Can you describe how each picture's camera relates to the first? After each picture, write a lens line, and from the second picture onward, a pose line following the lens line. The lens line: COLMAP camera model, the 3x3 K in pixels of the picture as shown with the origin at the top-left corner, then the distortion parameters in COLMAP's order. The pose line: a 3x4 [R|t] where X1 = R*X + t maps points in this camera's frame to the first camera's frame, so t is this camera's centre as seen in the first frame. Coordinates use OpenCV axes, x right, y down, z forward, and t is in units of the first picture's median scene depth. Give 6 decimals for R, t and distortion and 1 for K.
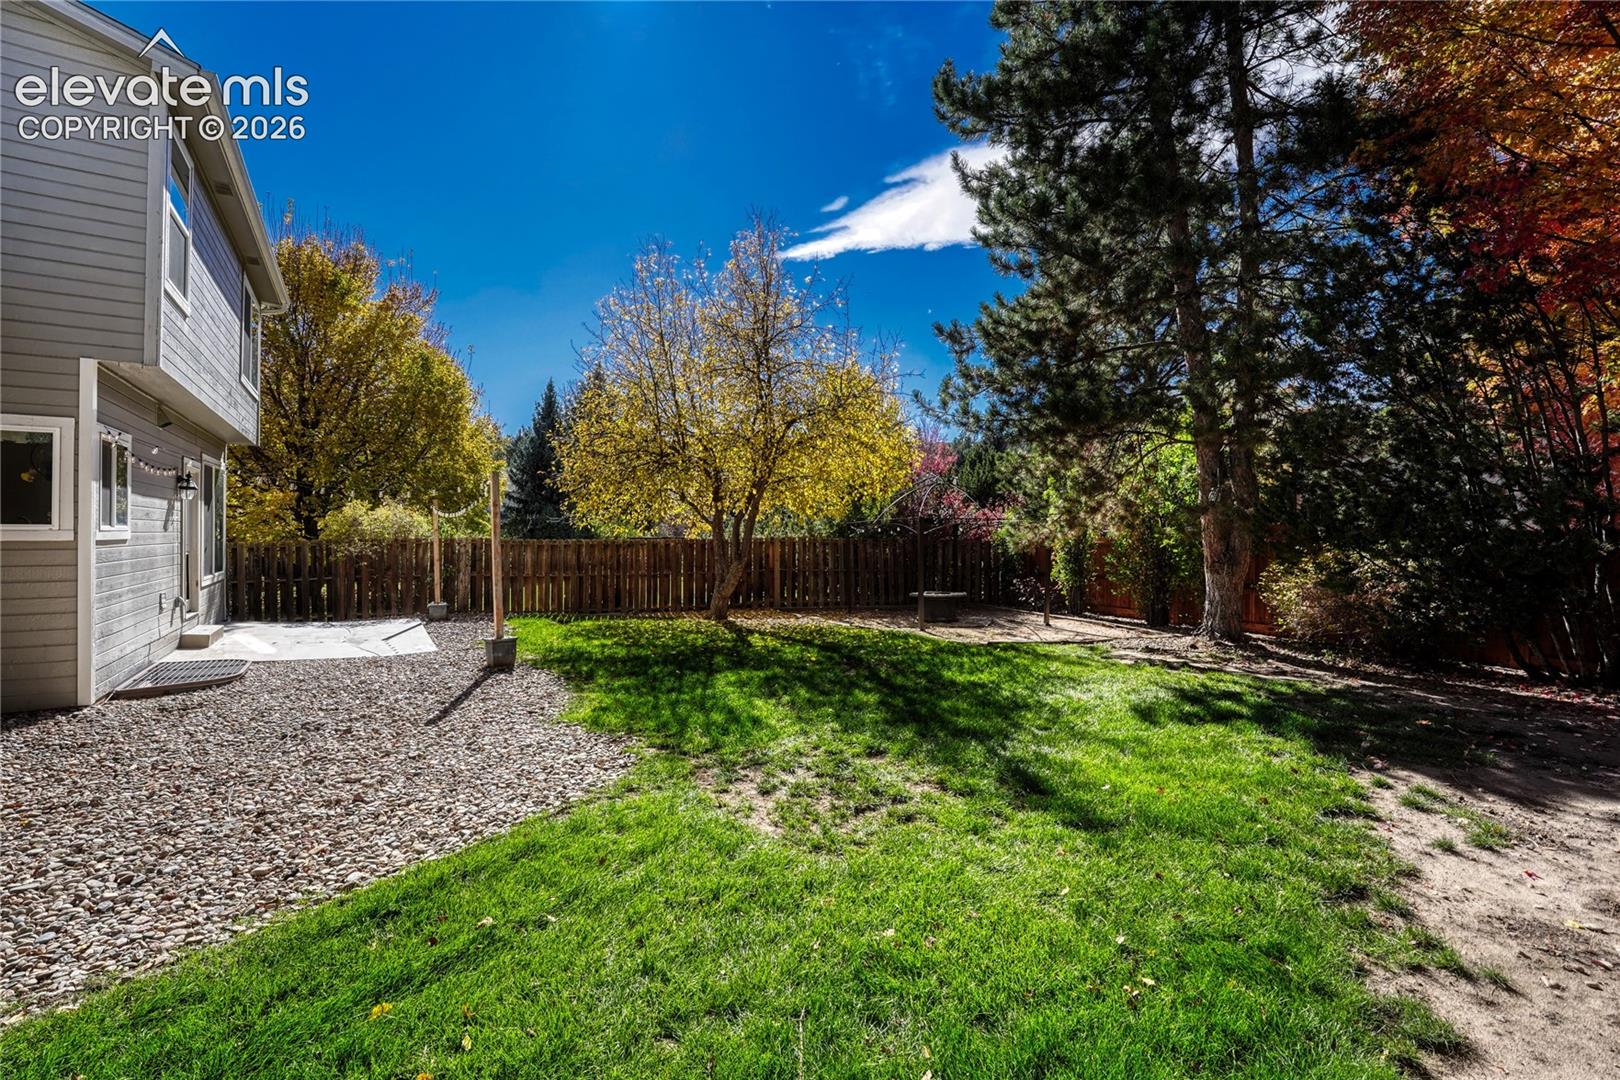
lens RADIAL K [[670.0, 0, 810.0], [0, 670.0, 540.0], [0, 0, 1]] dist [-0.012359, 0.000179]
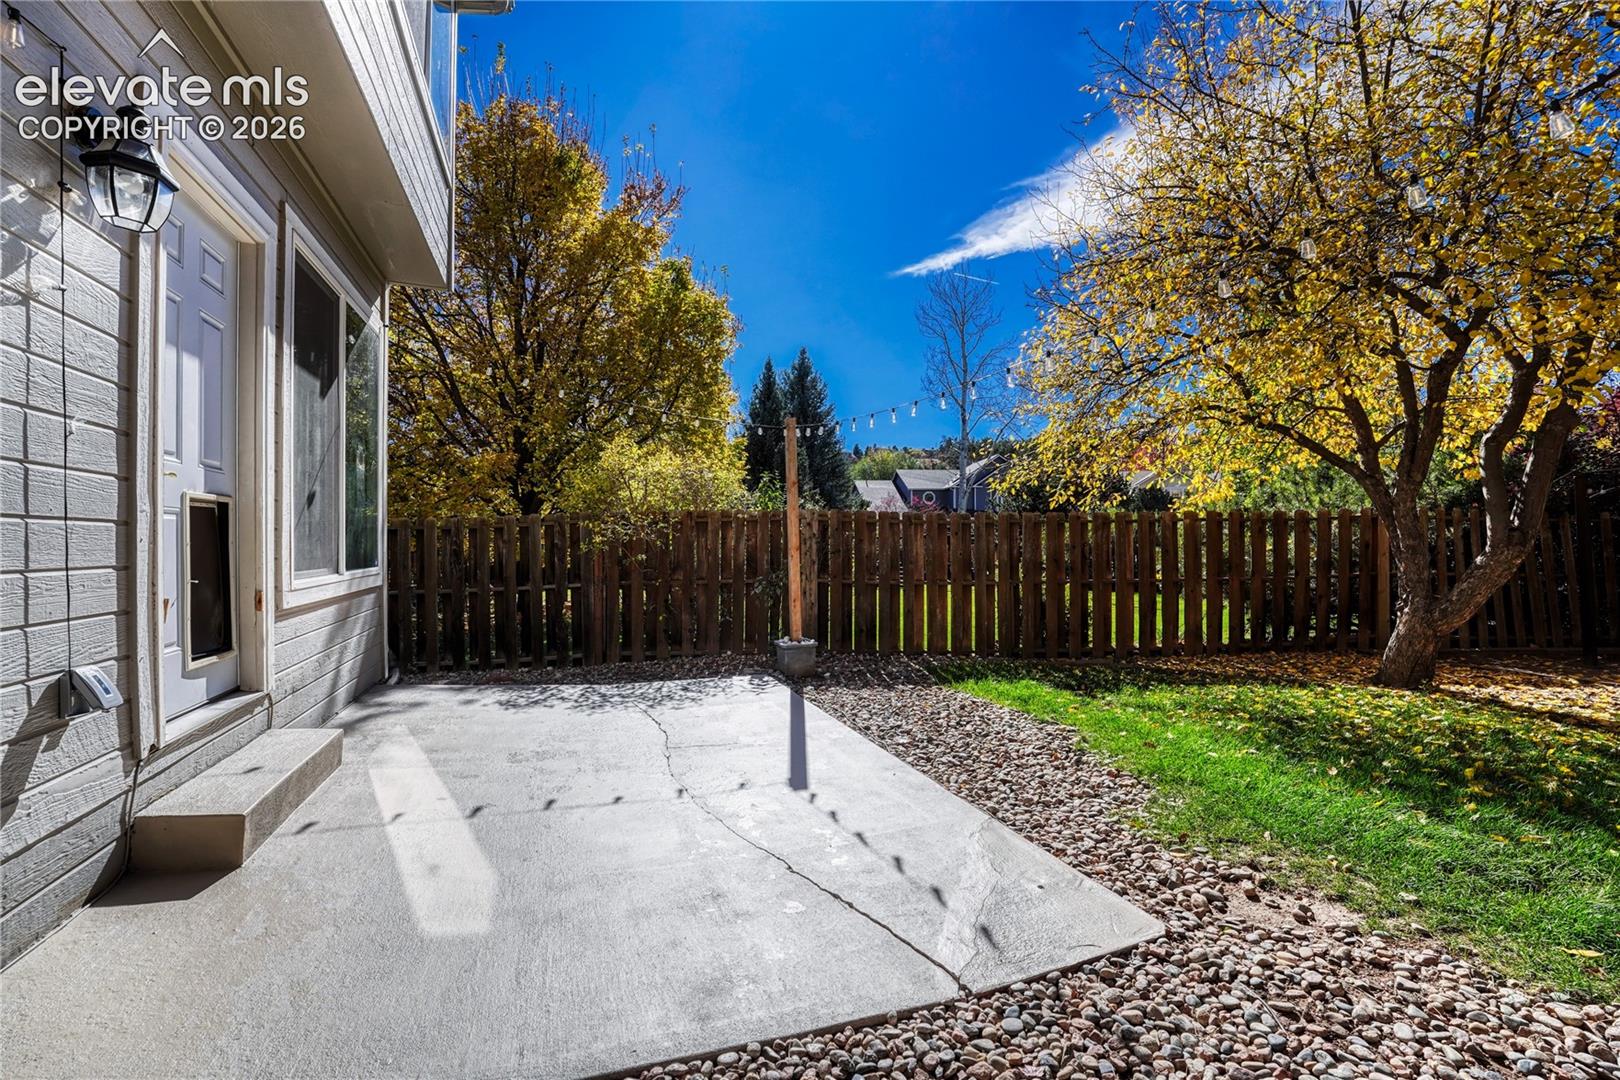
lens RADIAL K [[671.0, 0, 810.0], [0, 671.0, 540.0], [0, 0, 1]] dist [-0.000604, -0.000146]
pose [[0.974590, -0.008344, -0.223842, -0.430247], [0.003919, 0.999788, -0.020206, 0.032825], [0.223963, 0.018815, 0.974416, 0.533133]]
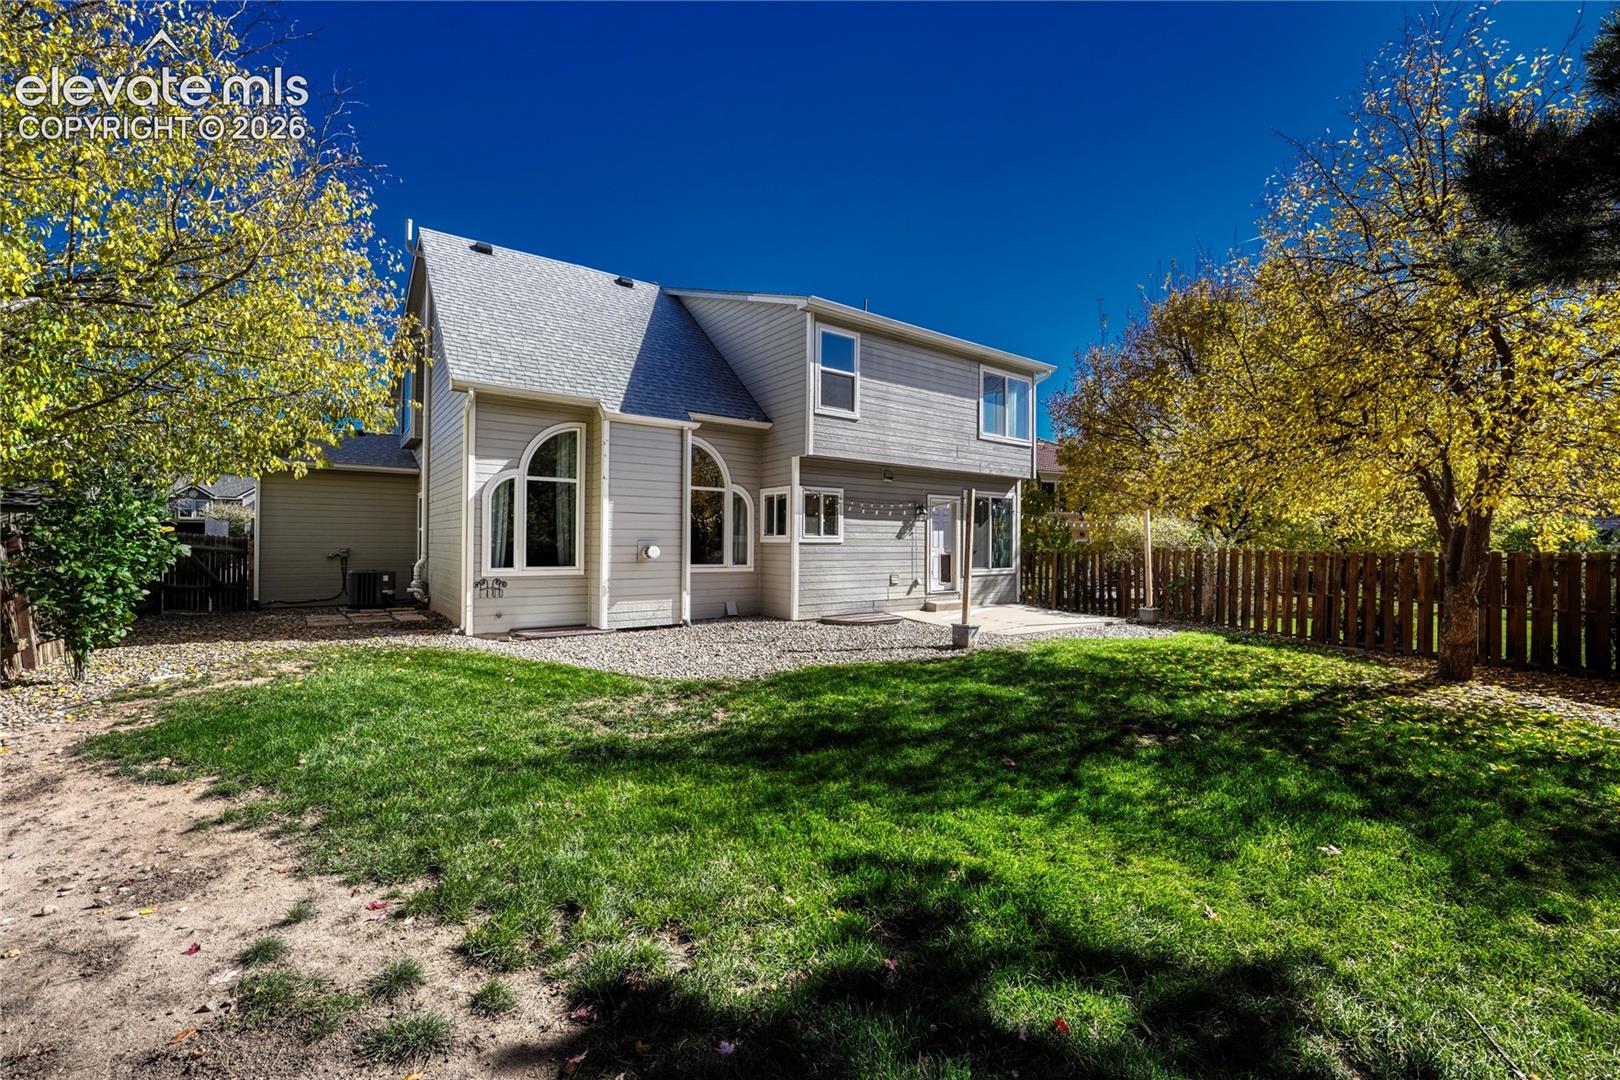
lens RADIAL K [[671.0, 0, 810.0], [0, 671.0, 540.0], [0, 0, 1]] dist [-0.000604, -0.000146]
pose [[0.052019, -0.010905, -0.998587, 0.463281], [-0.016846, 0.999789, -0.011796, 0.007368], [0.998504, 0.017436, 0.051824, 0.403842]]
